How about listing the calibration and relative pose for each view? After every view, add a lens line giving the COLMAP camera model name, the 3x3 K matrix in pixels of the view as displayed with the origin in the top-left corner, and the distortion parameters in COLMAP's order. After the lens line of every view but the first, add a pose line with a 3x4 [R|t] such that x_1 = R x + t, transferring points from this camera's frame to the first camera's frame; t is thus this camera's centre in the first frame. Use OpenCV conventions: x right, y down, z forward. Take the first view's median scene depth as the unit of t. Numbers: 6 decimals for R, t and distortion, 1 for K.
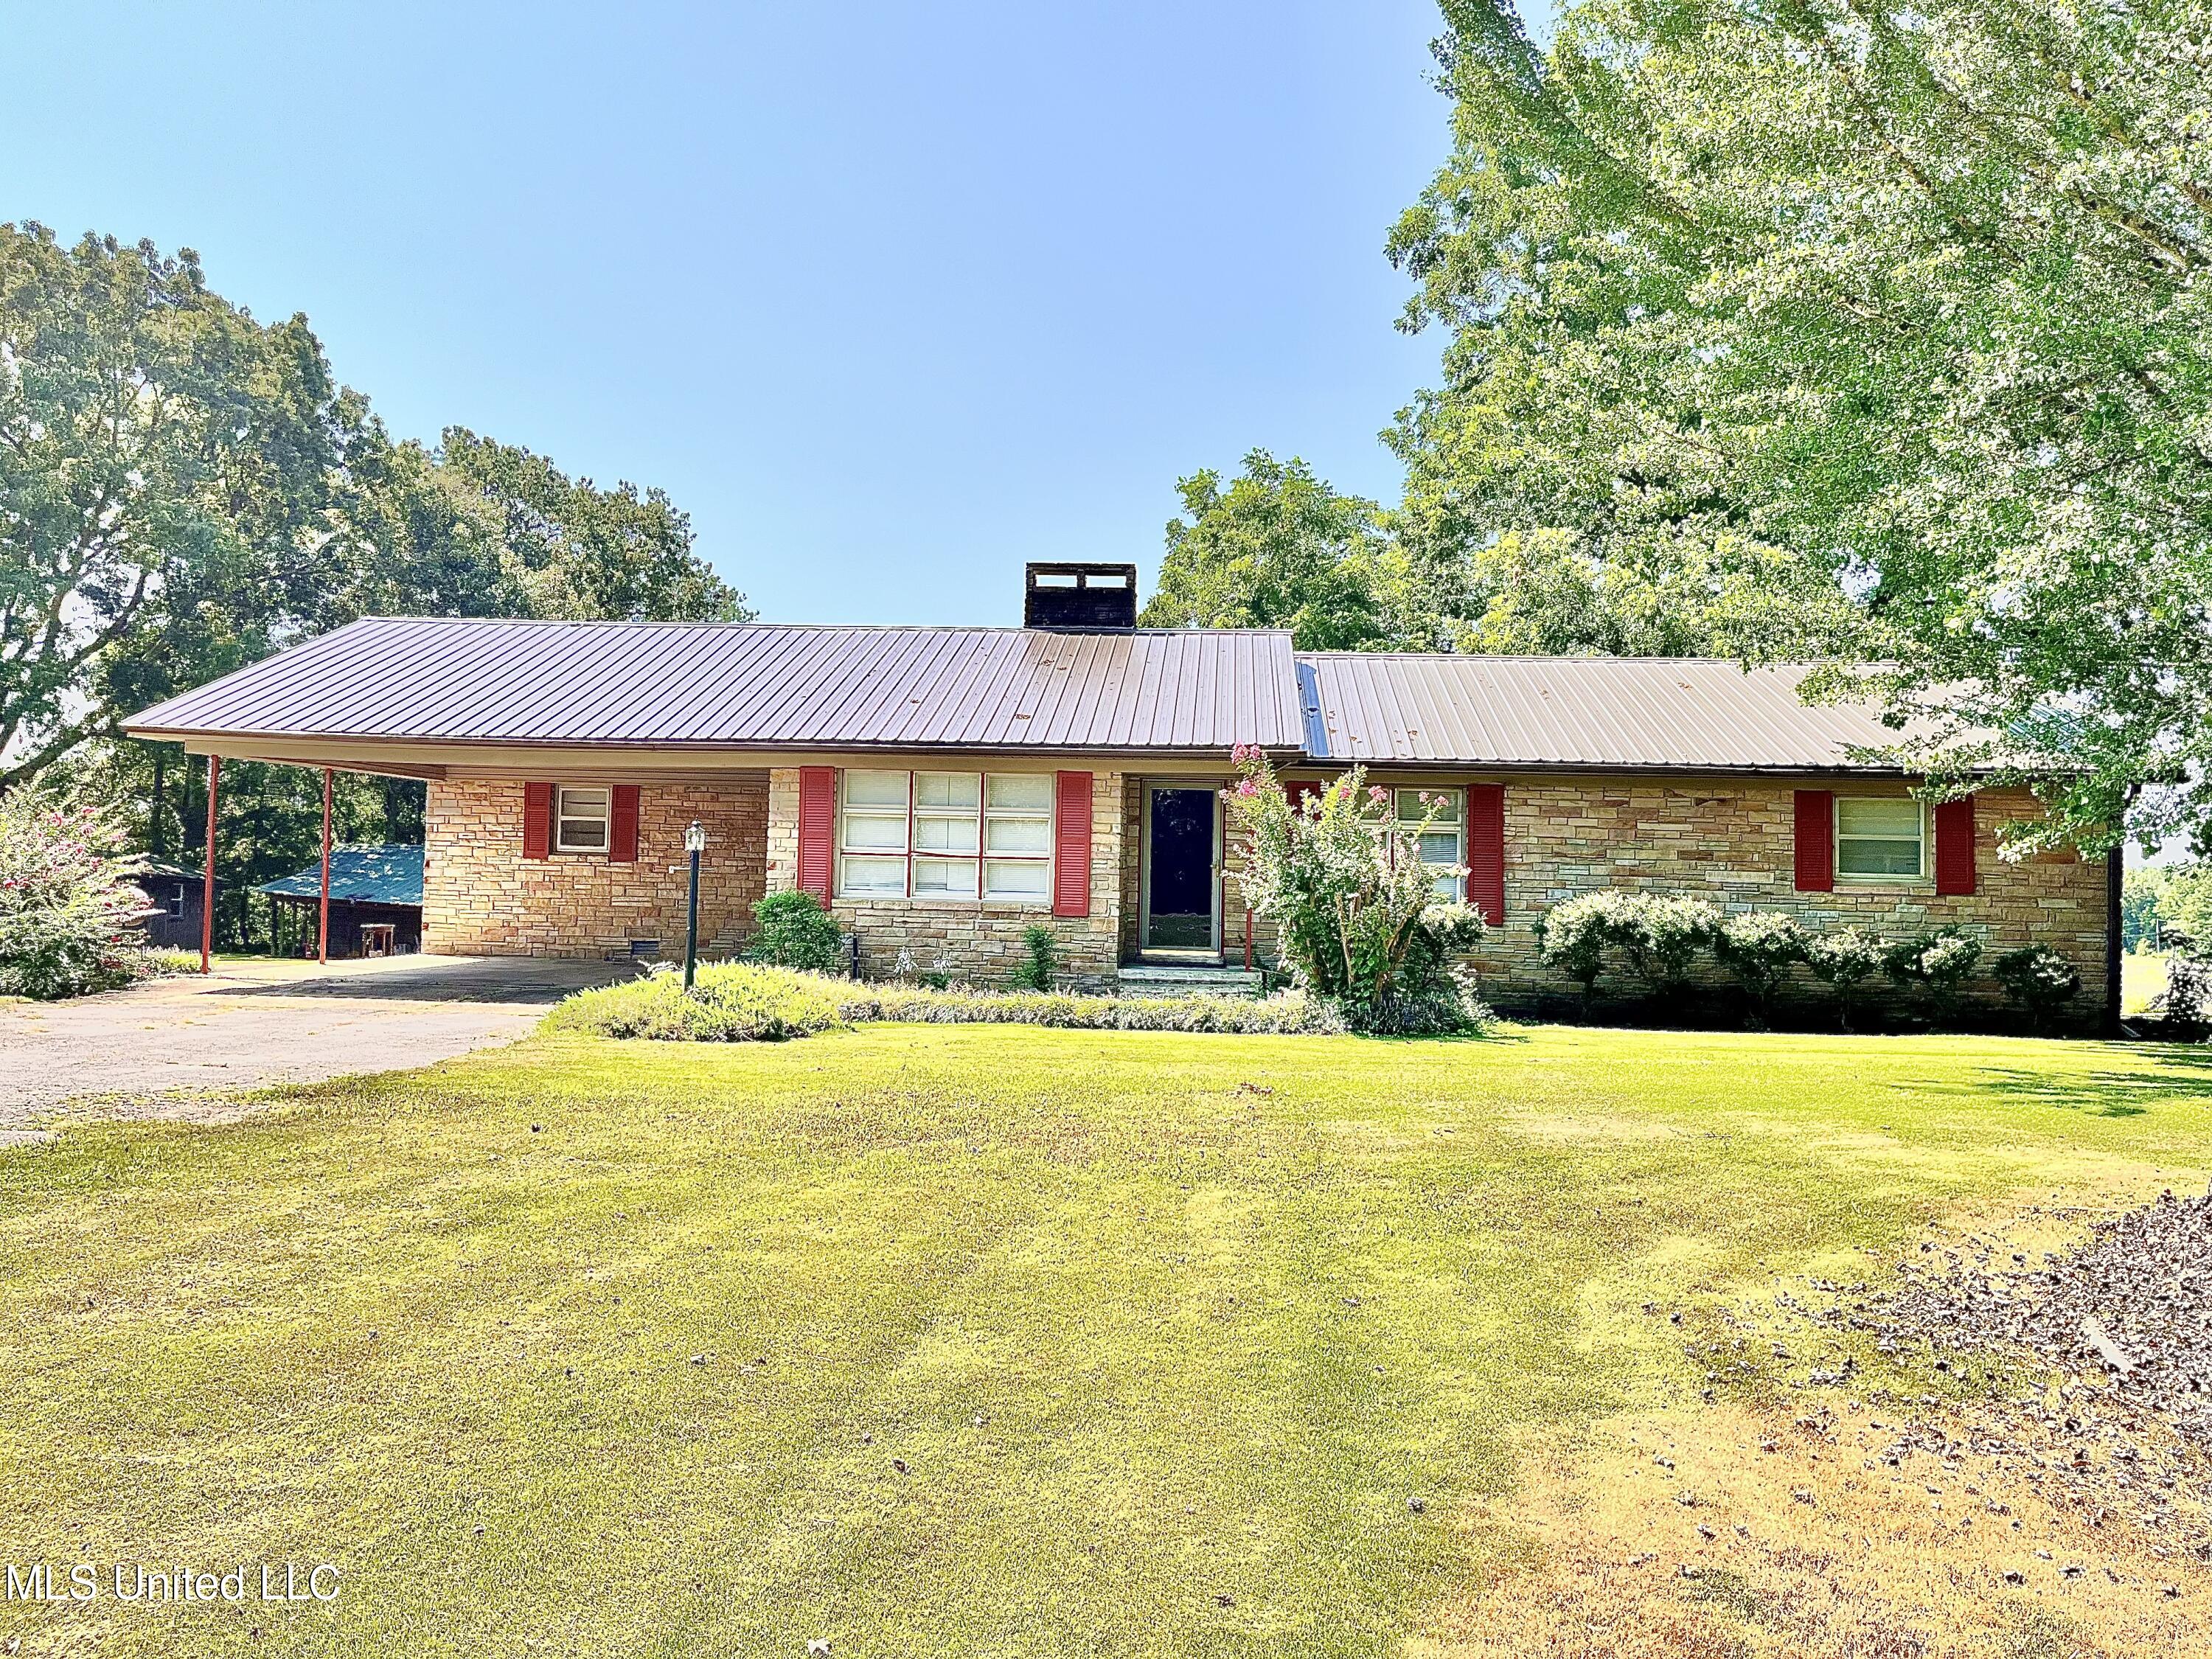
lens RADIAL K [[1740.6, 0, 1106.0], [0, 1740.6, 829.5], [0, 0, 1]] dist [0.046431, 0.000162]
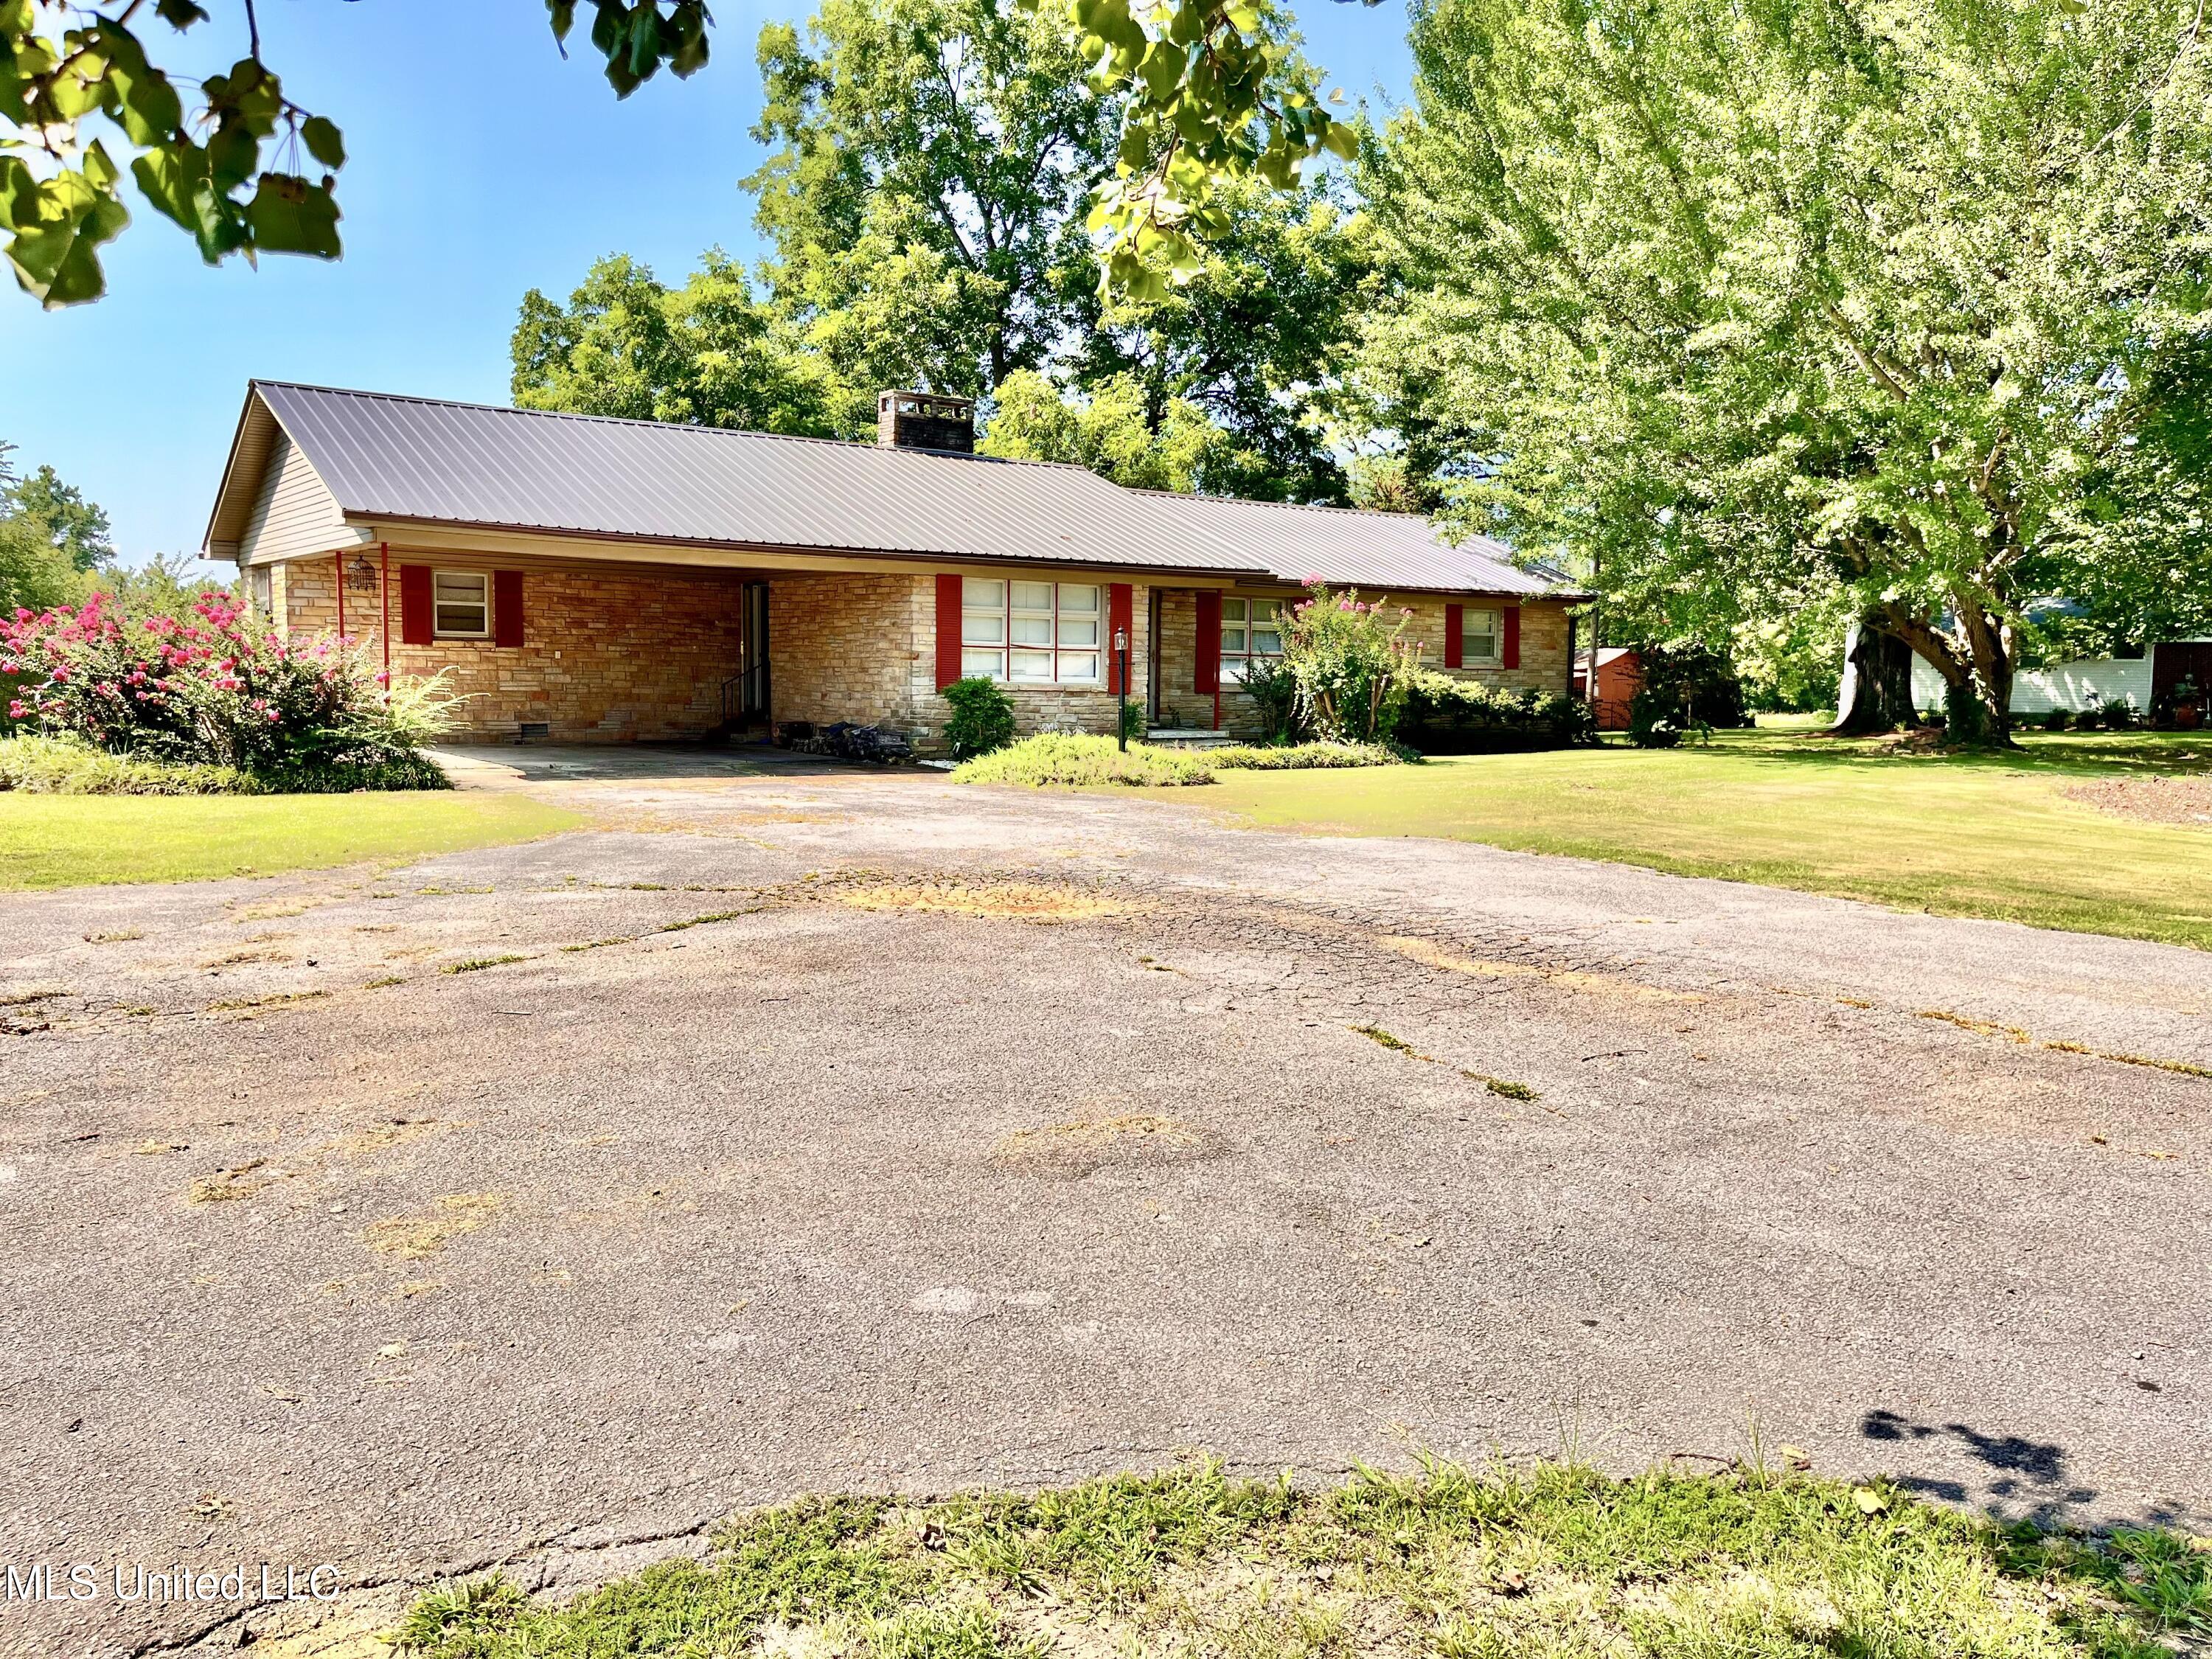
lens RADIAL K [[1740.6, 0, 1106.0], [0, 1740.6, 829.5], [0, 0, 1]] dist [0.046431, 0.000162]
pose [[0.765954, -0.070924, 0.638972, -0.862205], [-0.017778, 0.991180, 0.131328, -0.021256], [-0.642650, -0.111951, 0.757937, -0.017931]]
